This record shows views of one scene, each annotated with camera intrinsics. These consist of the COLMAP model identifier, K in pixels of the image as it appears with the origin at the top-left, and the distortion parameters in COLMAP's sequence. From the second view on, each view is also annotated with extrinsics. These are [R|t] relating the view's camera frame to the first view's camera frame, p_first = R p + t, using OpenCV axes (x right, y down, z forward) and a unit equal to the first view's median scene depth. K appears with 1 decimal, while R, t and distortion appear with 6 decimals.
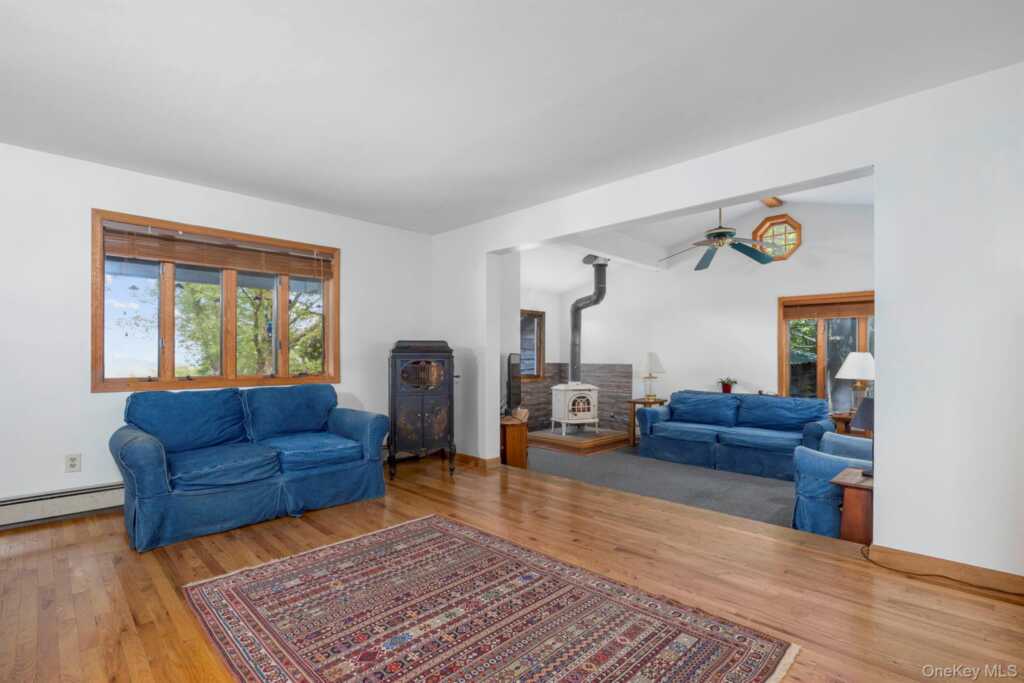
lens RADIAL K [[478.3, 0, 513.1], [0, 478.3, 365.7], [0, 0, 1]] dist [-0.013933, 0.000203]
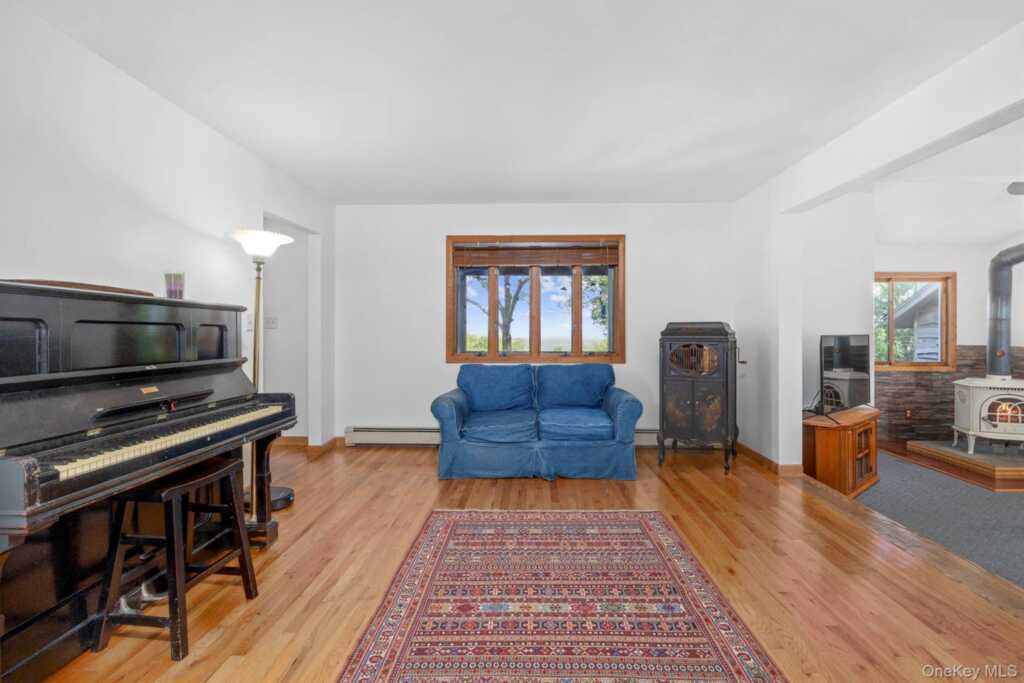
lens RADIAL K [[476.9, 0, 512.0], [0, 476.9, 341.5], [0, 0, 1]] dist [-0.016747, 0.000201]
pose [[0.682822, 0.014488, -0.730441, 0.345629], [-0.011594, 0.999892, 0.008994, -0.027653], [0.730492, 0.002327, 0.682917, 0.166971]]
